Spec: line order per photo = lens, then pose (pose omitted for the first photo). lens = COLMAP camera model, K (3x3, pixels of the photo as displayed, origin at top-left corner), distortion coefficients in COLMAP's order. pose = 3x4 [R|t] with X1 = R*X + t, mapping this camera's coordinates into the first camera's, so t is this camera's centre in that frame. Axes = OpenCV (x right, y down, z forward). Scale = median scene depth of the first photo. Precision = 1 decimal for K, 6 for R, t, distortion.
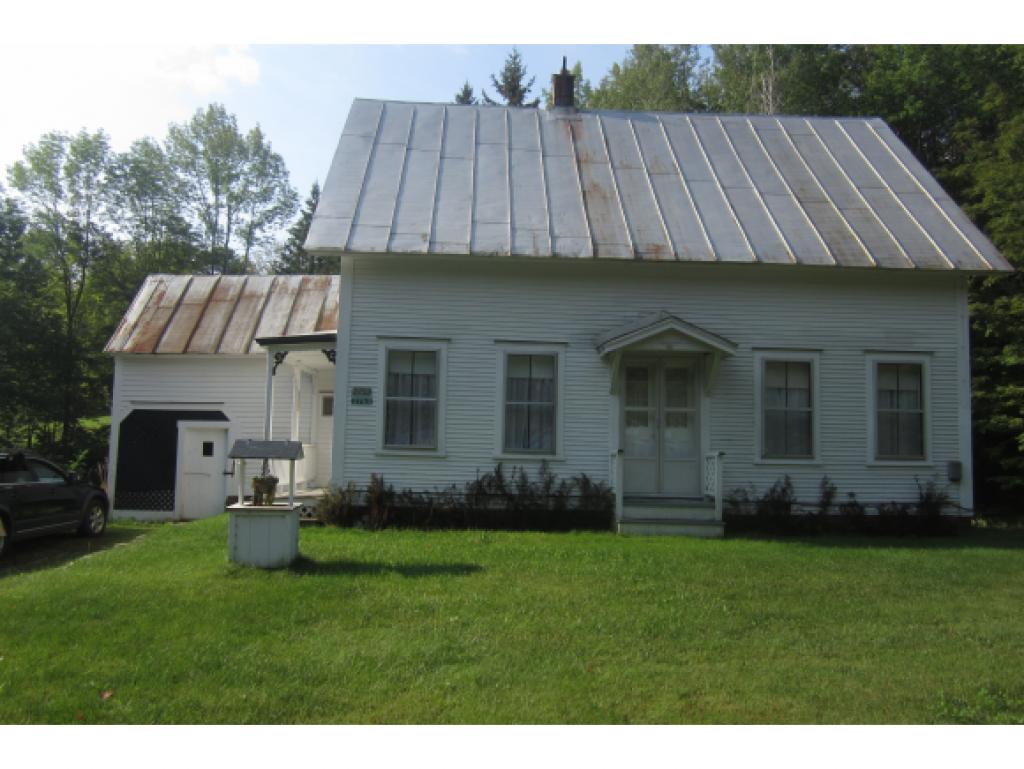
lens RADIAL K [[840.3, 0, 508.0], [0, 840.3, 388.3], [0, 0, 1]] dist [-0.053811, 0.033379]
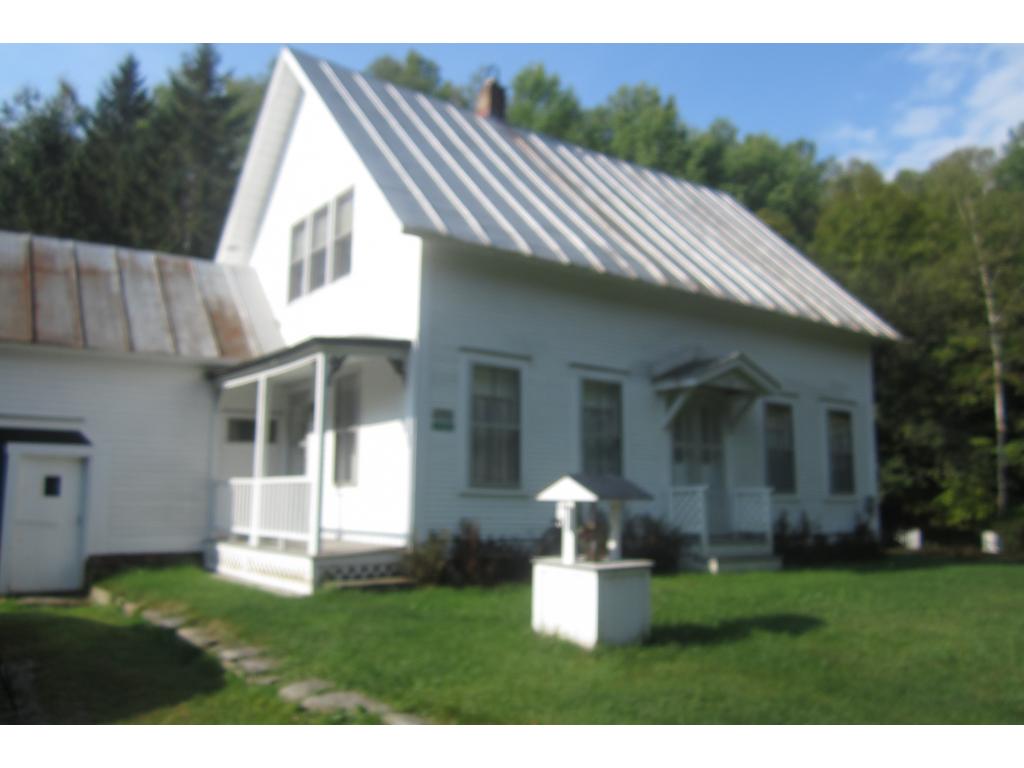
lens RADIAL K [[840.3, 0, 510.6], [0, 840.3, 380.5], [0, 0, 1]] dist [-0.053811, 0.033379]
pose [[0.825357, 0.068246, 0.560472, -0.566007], [-0.039368, 0.997208, -0.063452, 0.019646], [-0.563237, 0.030306, 0.825739, 0.302969]]
